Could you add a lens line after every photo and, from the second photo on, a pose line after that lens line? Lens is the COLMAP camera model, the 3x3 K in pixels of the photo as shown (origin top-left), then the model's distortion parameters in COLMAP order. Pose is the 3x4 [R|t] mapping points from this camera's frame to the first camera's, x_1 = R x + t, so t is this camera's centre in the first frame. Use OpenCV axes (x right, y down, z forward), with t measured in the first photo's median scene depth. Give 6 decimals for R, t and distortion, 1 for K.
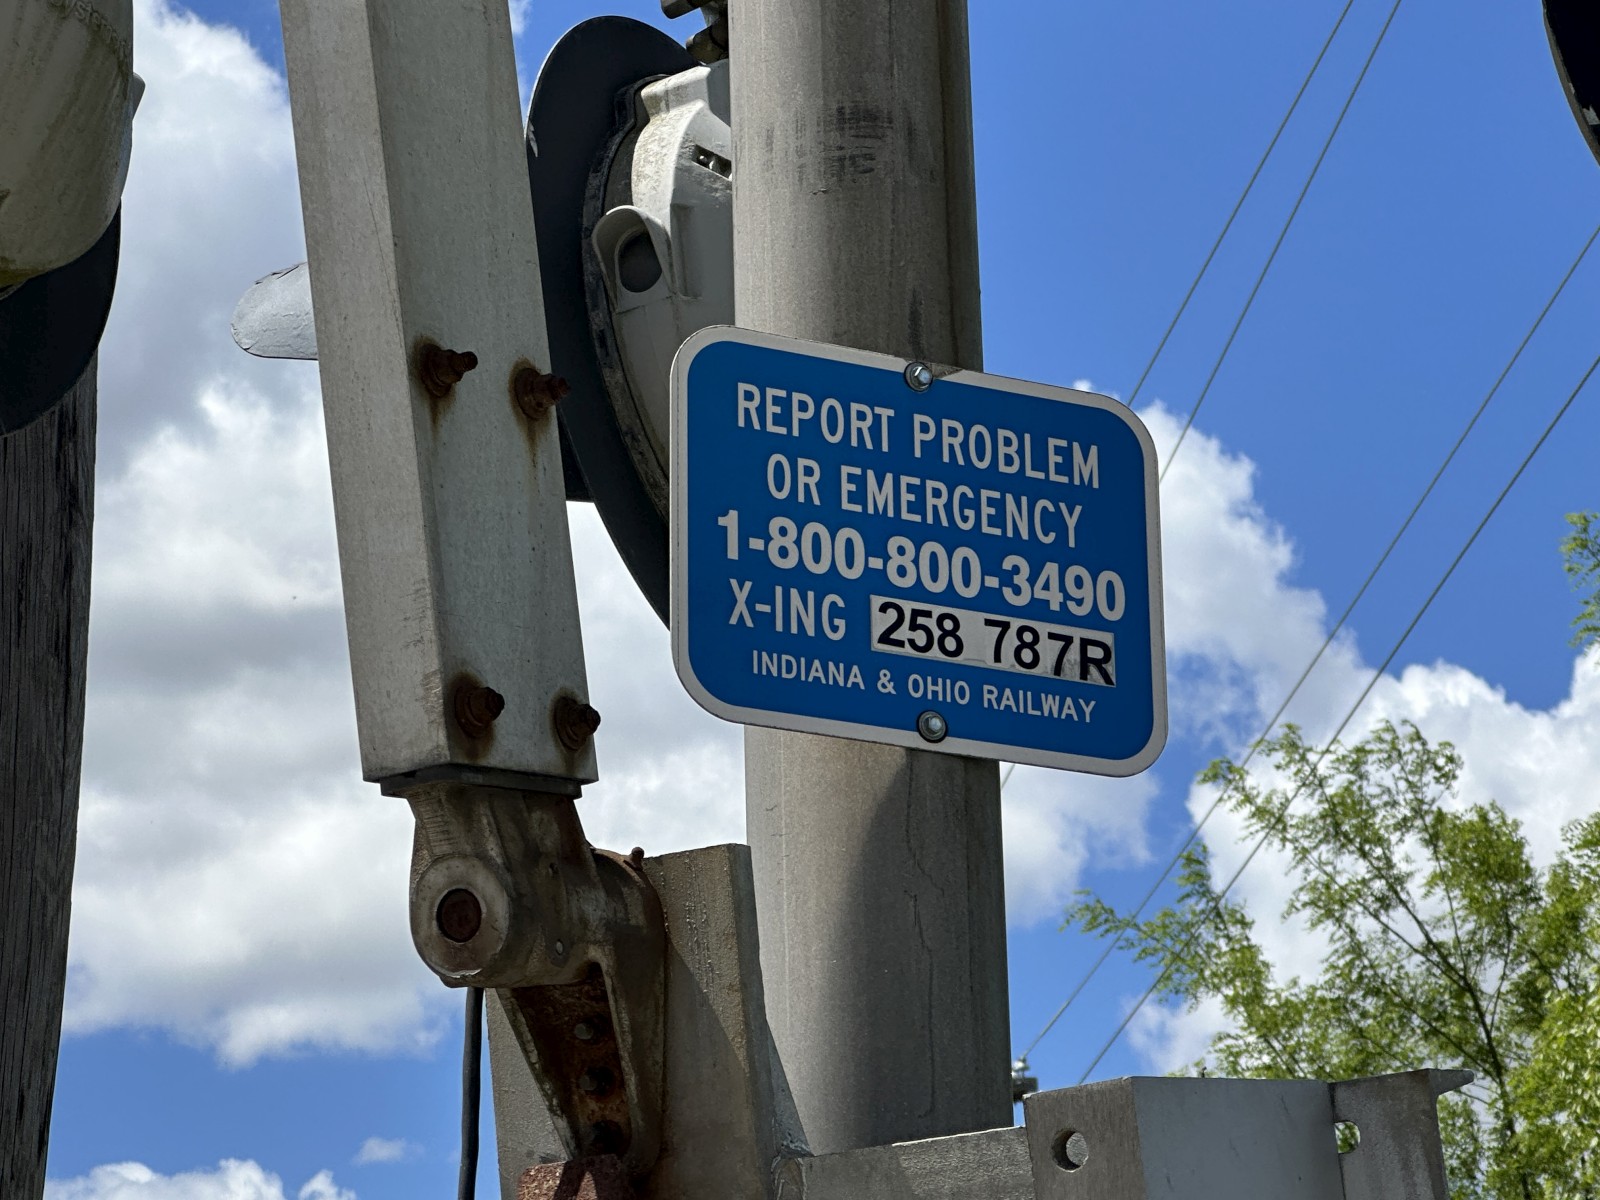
lens RADIAL K [[4761.8, 0, 800.0], [0, 4761.8, 600.0], [0, 0, 1]] dist [-0.330867, 11.178879]
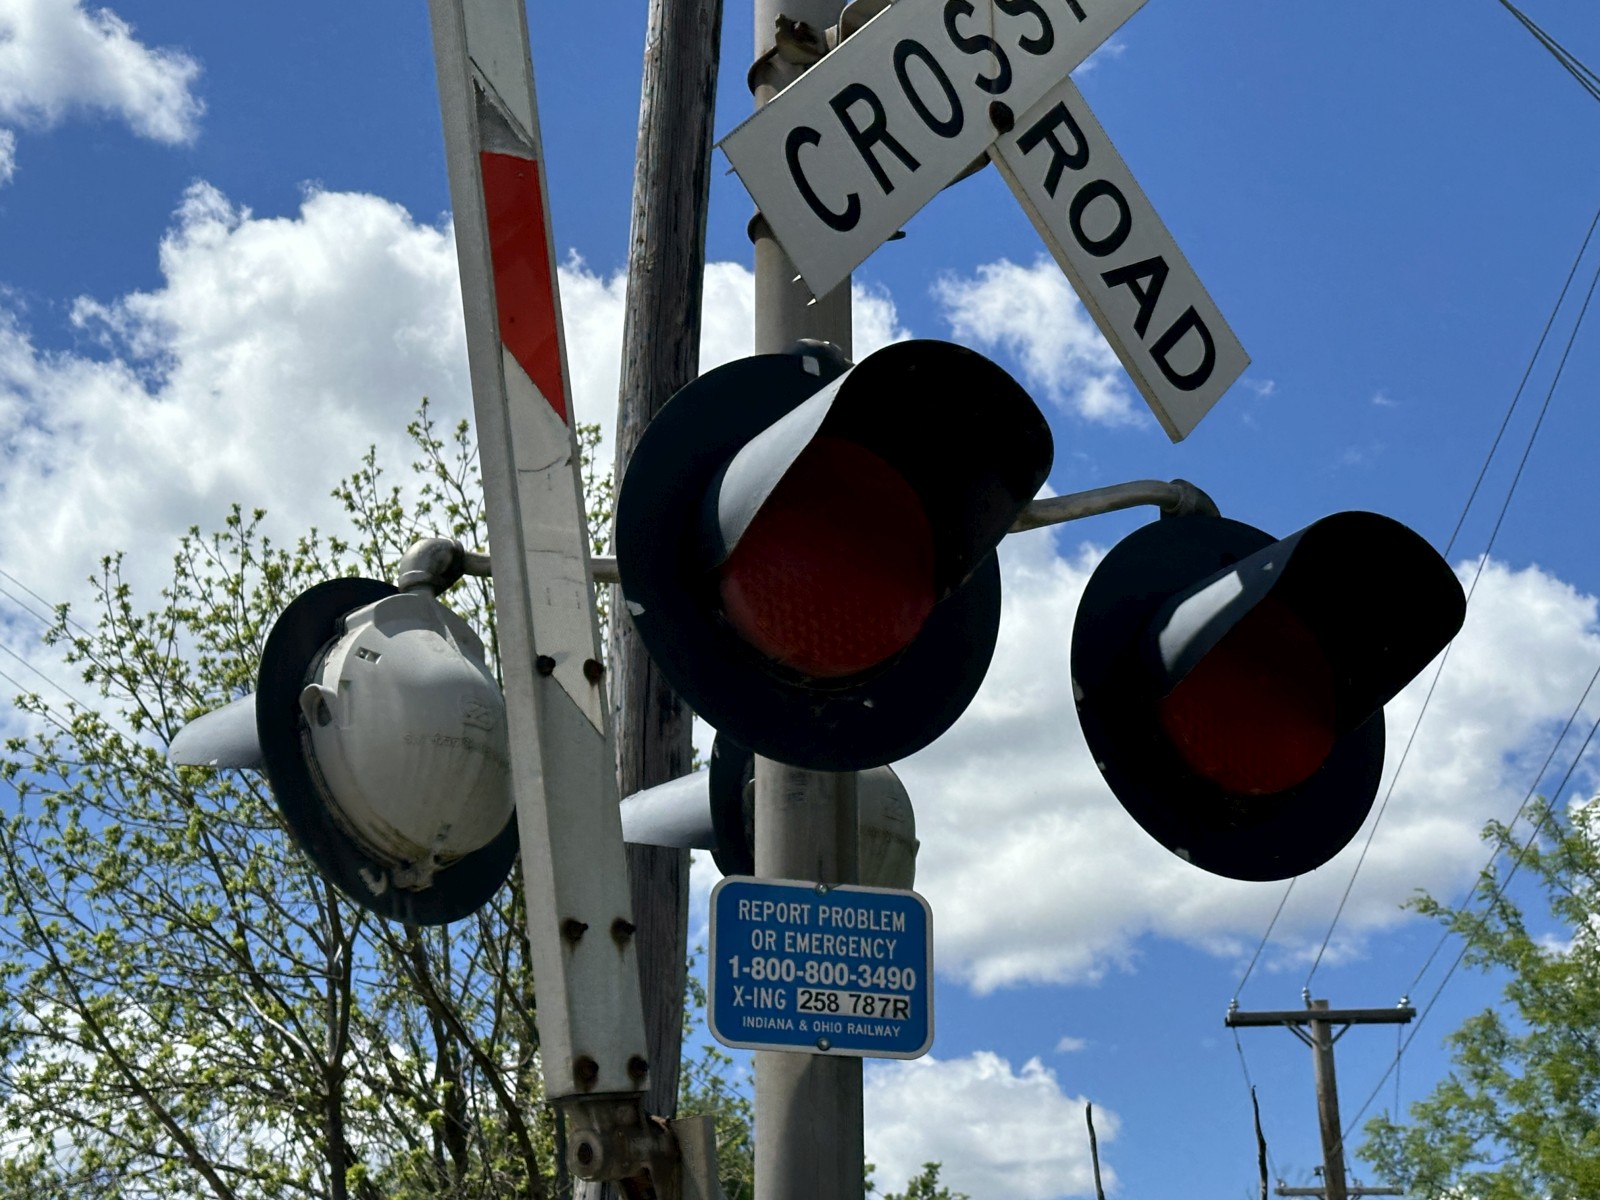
lens RADIAL K [[2815.1, 0, 800.0], [0, 2815.1, 600.0], [0, 0, 1]] dist [0.375205, -2.688398]
pose [[0.982393, -0.055240, -0.178471, 0.278967], [0.048488, 0.997941, -0.041976, -0.134802], [0.180422, 0.032584, 0.983049, -0.403257]]
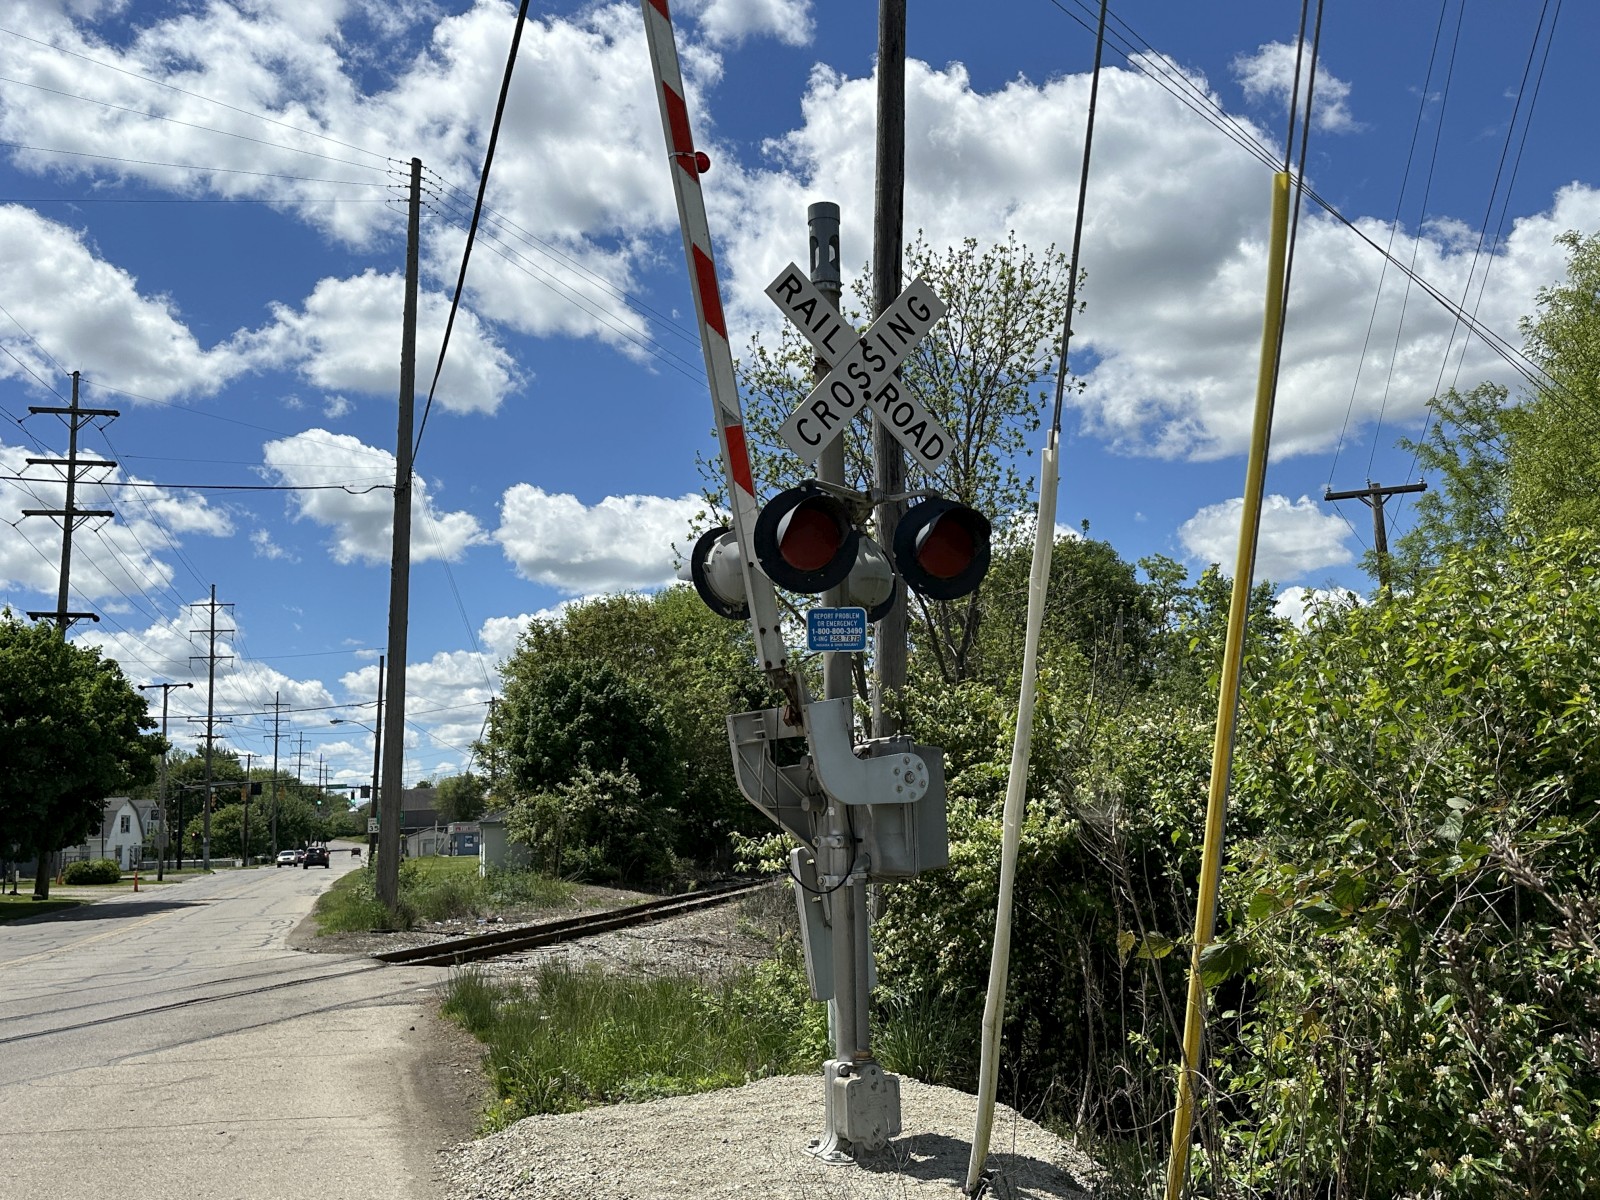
lens RADIAL K [[1469.0, 0, 800.0], [0, 1469.0, 600.0], [0, 0, 1]] dist [0.003969, -0.010281]
pose [[0.902572, -0.075214, -0.423918, 1.168004], [0.150036, 0.977849, 0.145949, -0.490024], [0.403550, -0.195333, 0.893864, -1.549263]]
